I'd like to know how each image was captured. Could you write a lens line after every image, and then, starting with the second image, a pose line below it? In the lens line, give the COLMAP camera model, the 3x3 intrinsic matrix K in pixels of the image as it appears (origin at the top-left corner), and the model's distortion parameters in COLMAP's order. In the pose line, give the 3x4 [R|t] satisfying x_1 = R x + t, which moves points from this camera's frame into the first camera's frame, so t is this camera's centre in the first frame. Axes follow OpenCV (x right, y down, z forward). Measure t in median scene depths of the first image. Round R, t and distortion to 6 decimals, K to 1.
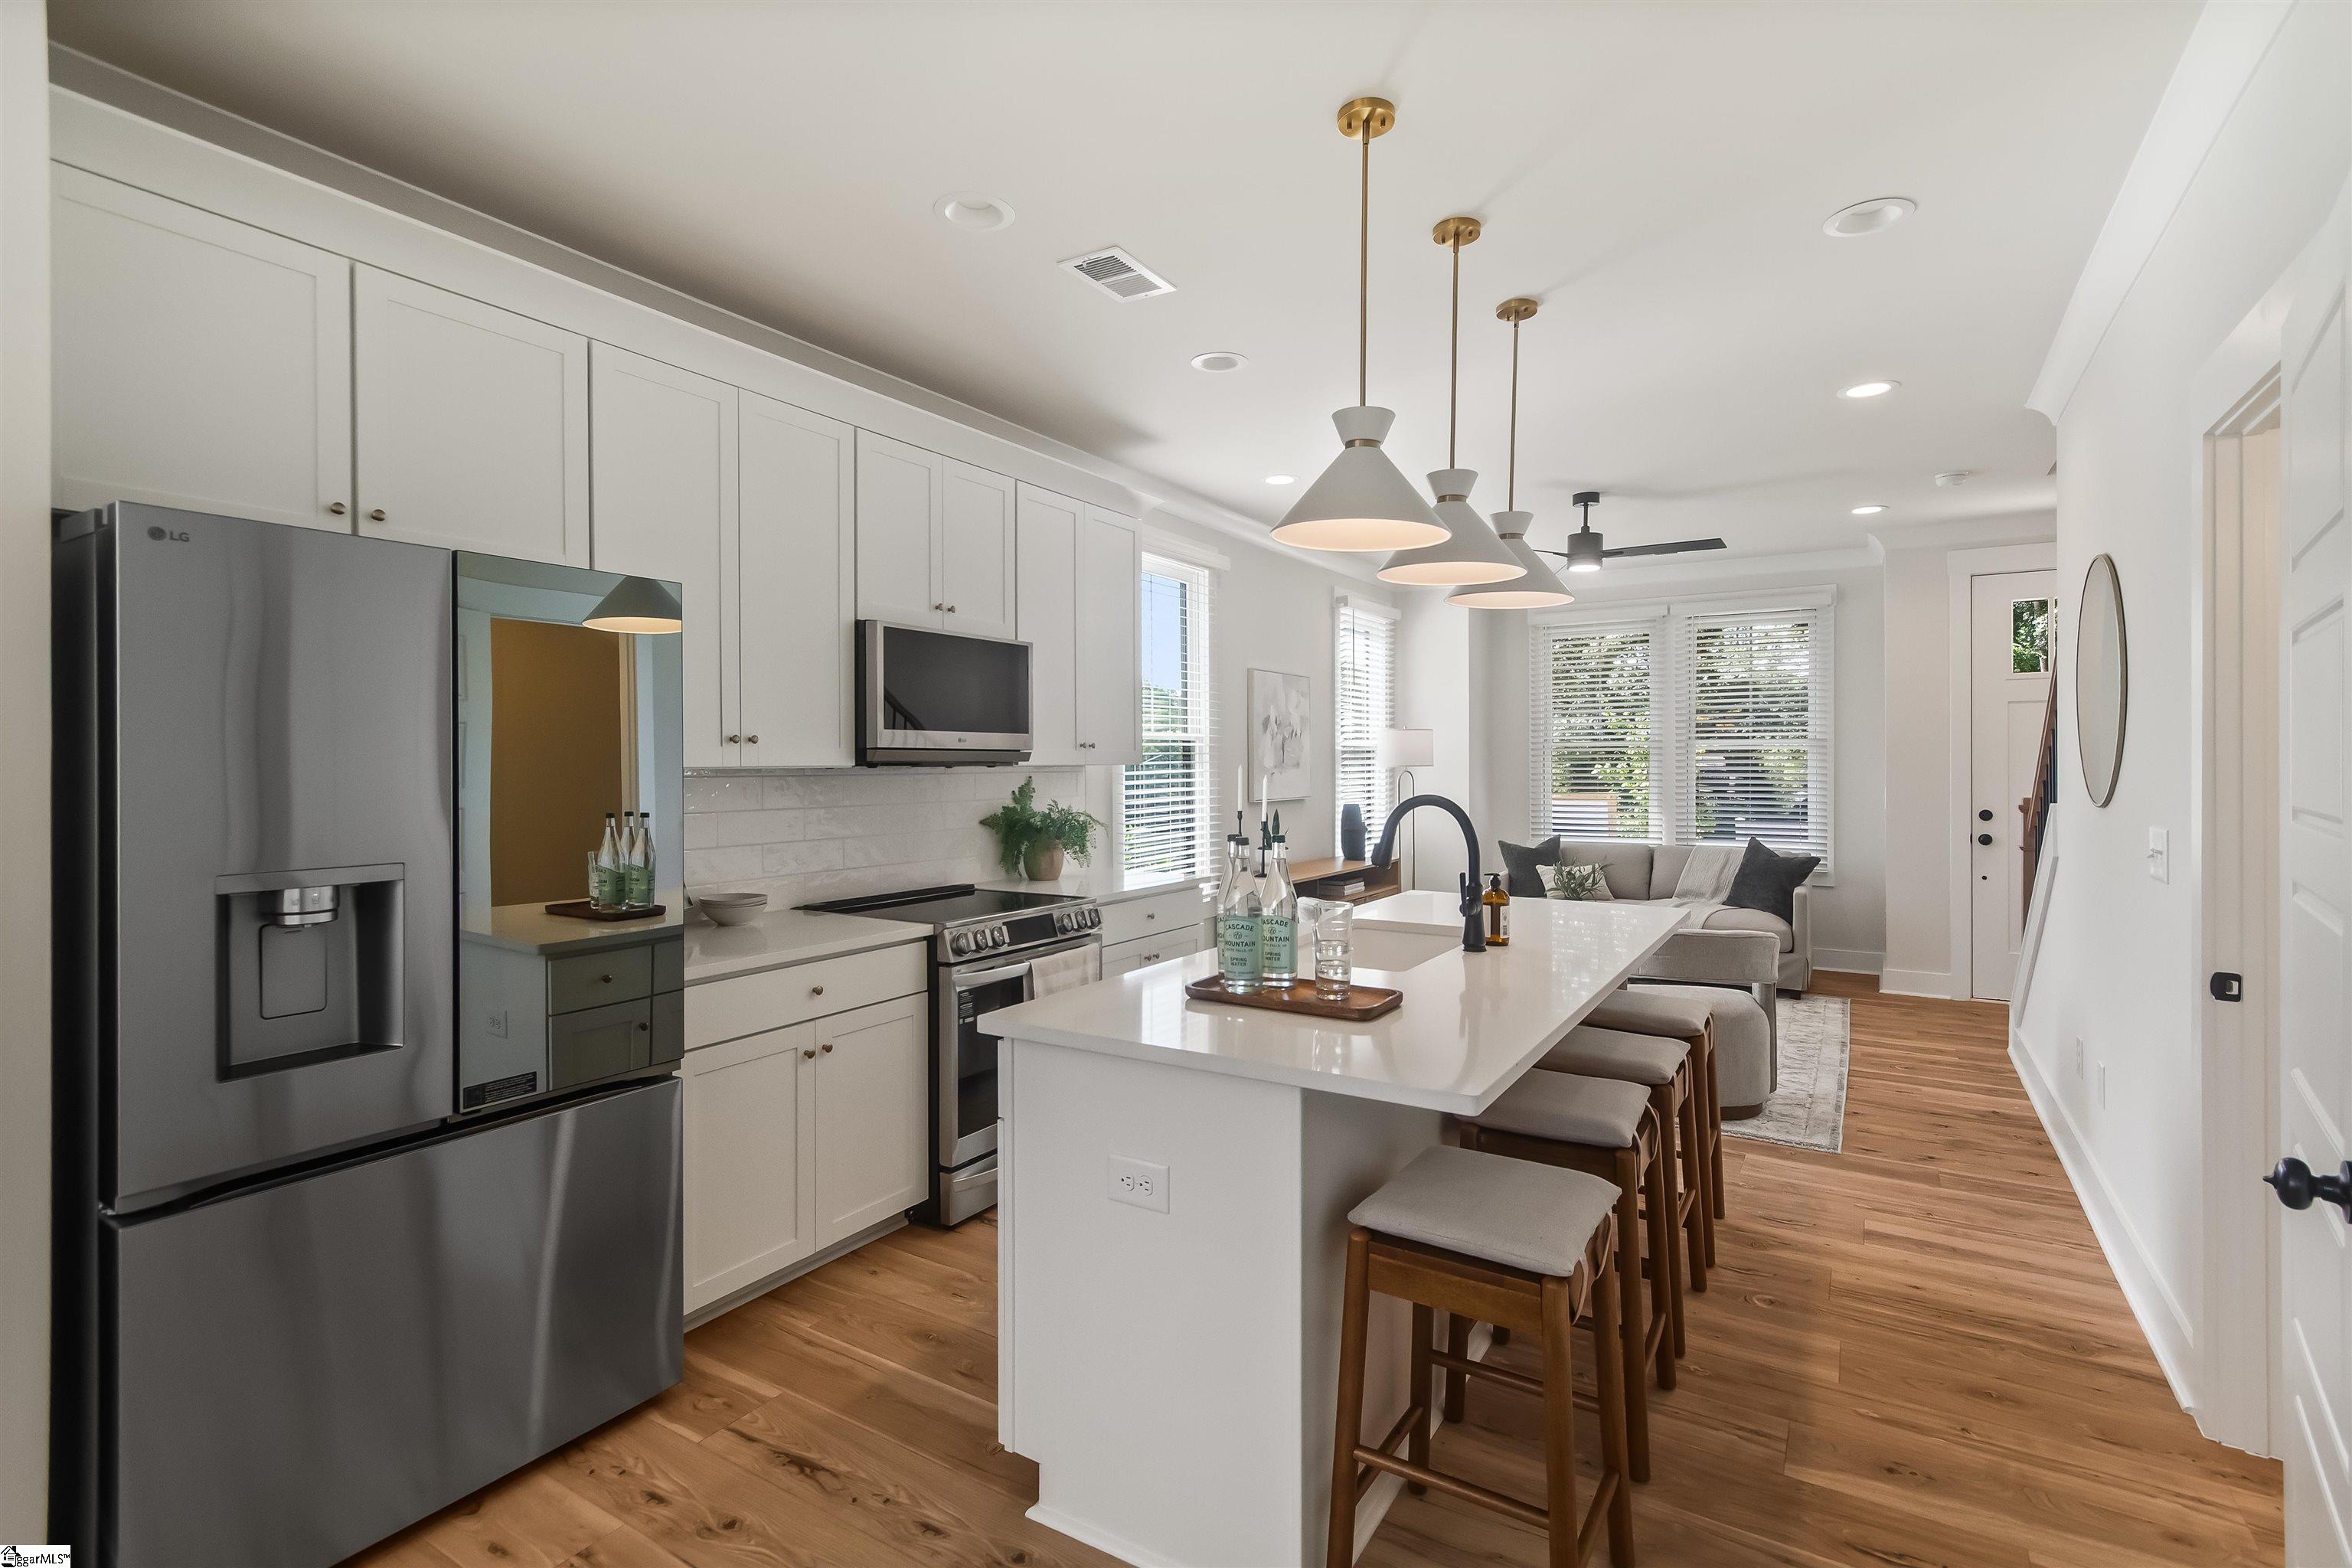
lens RADIAL K [[1090.4, 0, 1180.6], [0, 1090.4, 772.8], [0, 0, 1]] dist [-0.003566, 0.000296]
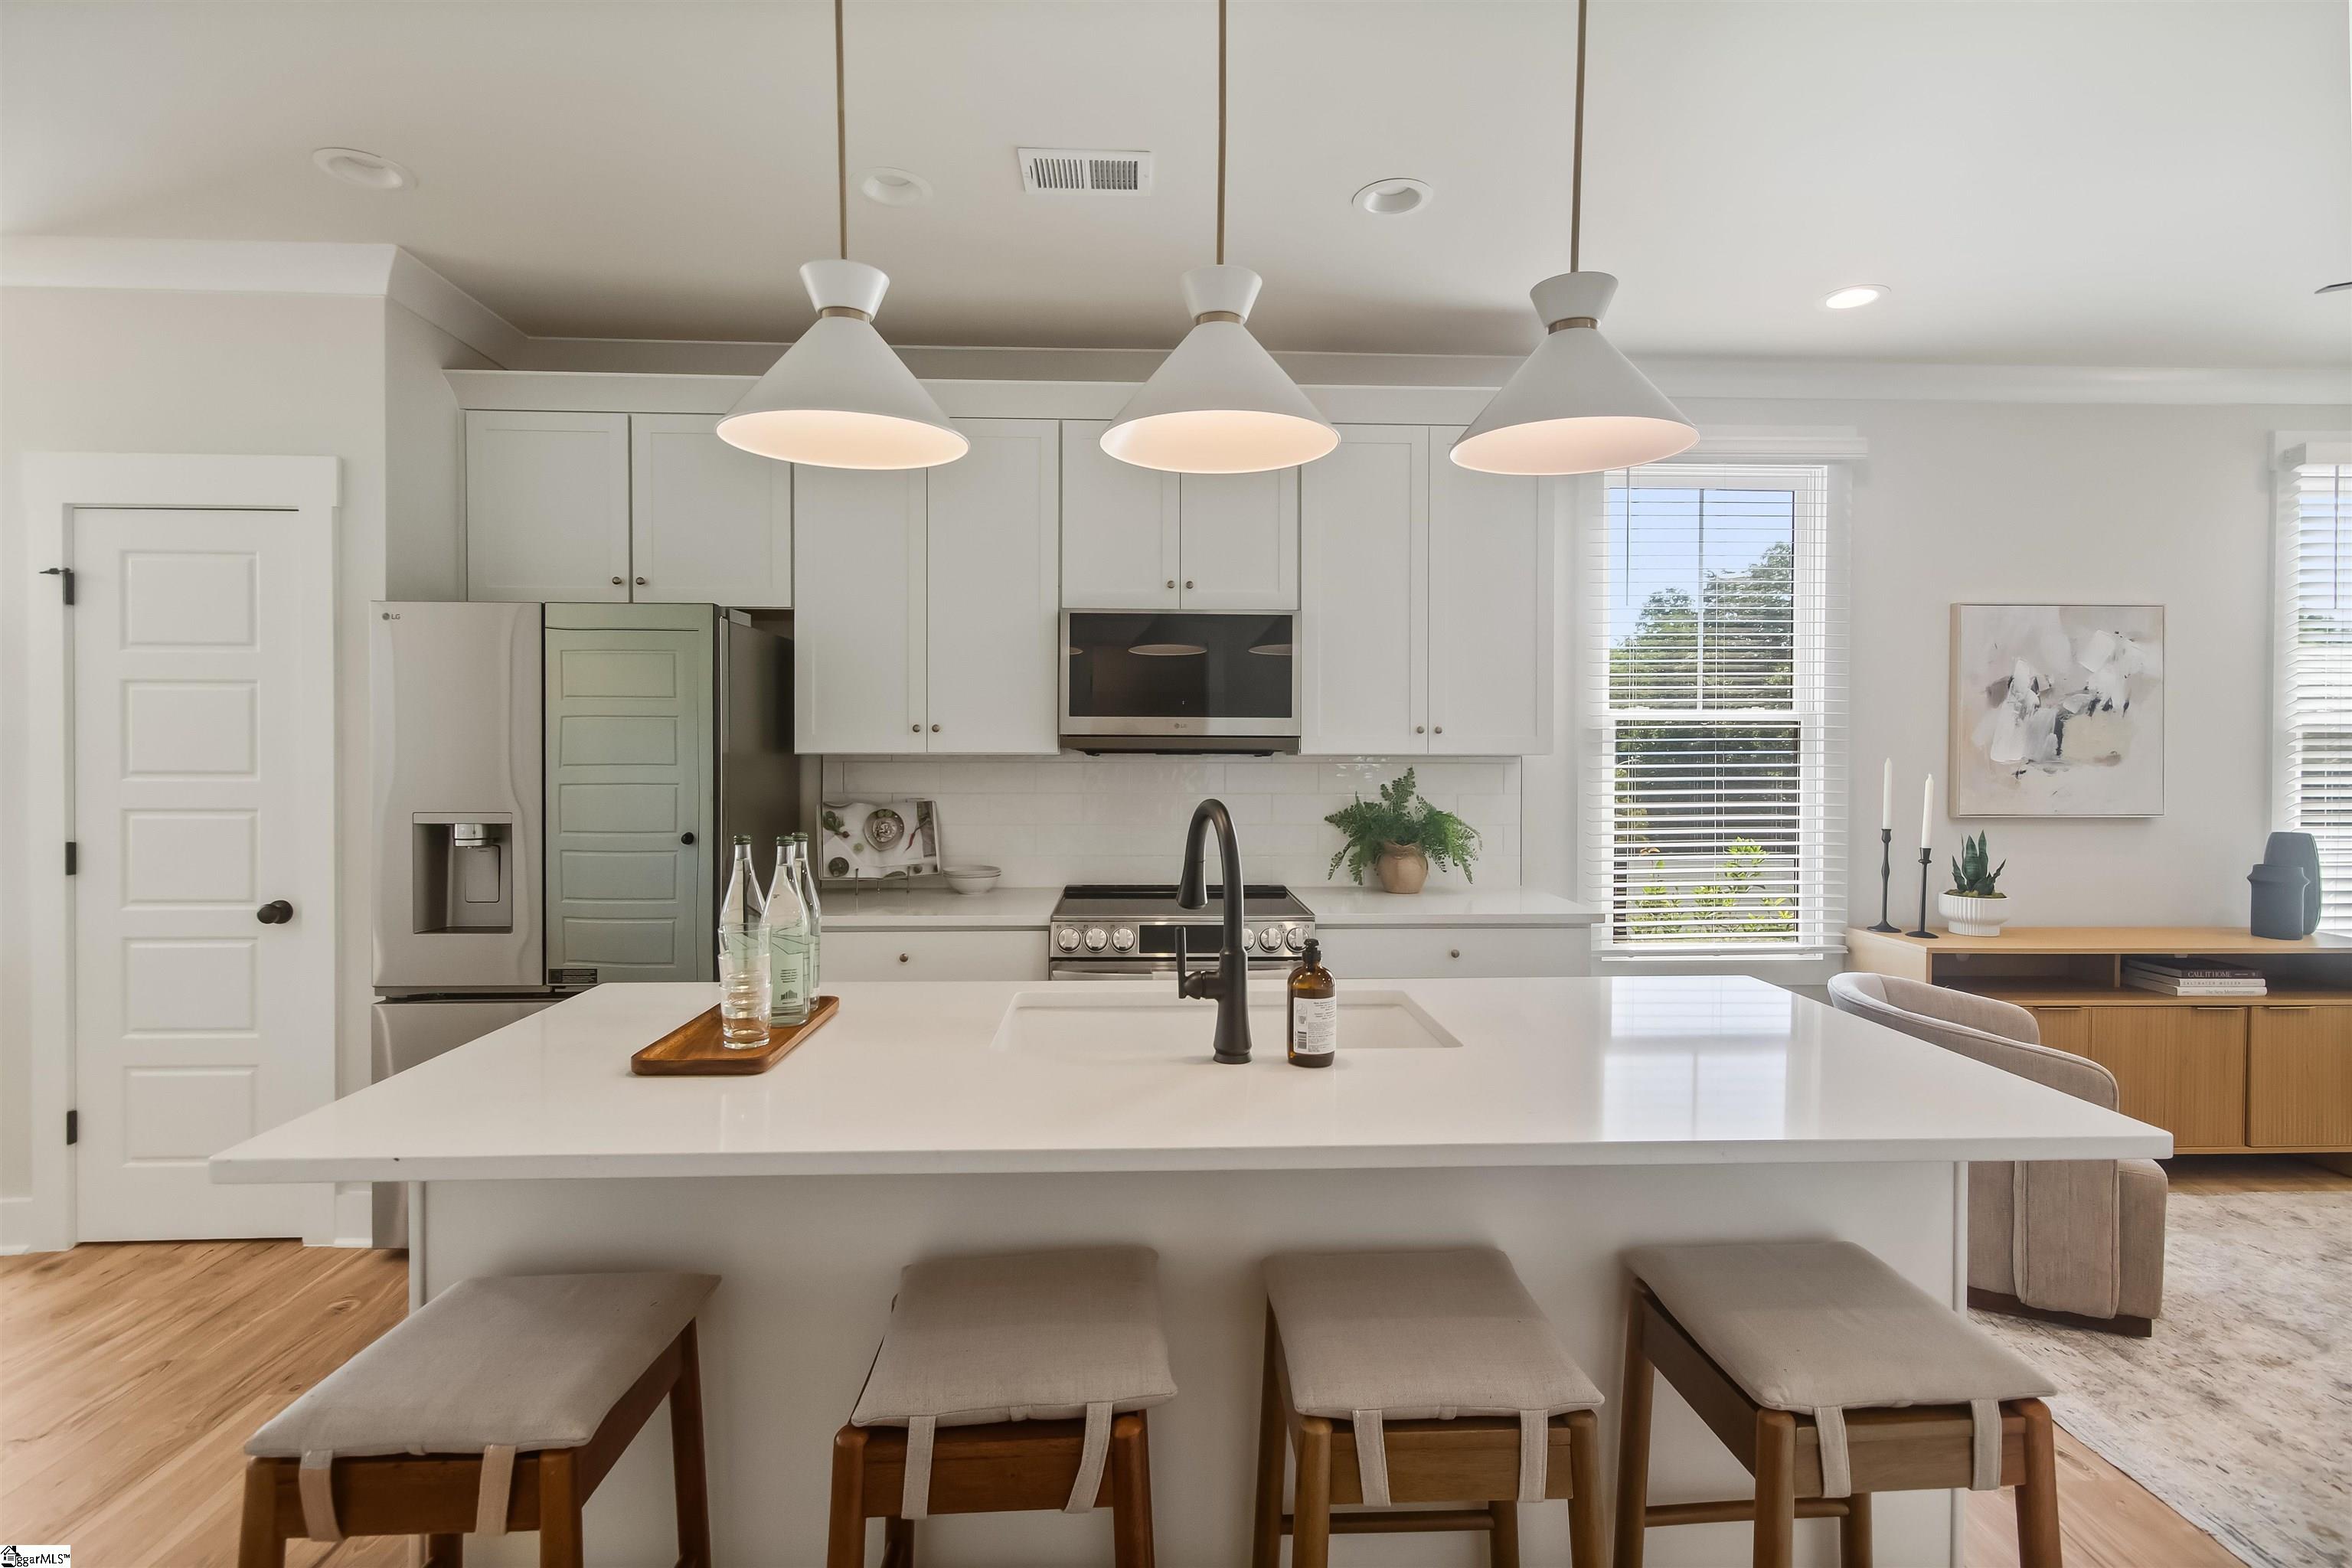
lens RADIAL K [[1090.4, 0, 1178.7], [0, 1090.4, 770.5], [0, 0, 1]] dist [-0.003566, 0.000296]
pose [[0.566098, 0.013483, -0.824228, 0.460908], [-0.011491, 0.999898, 0.008465, 0.000108], [0.824258, 0.004679, 0.566195, 0.389964]]
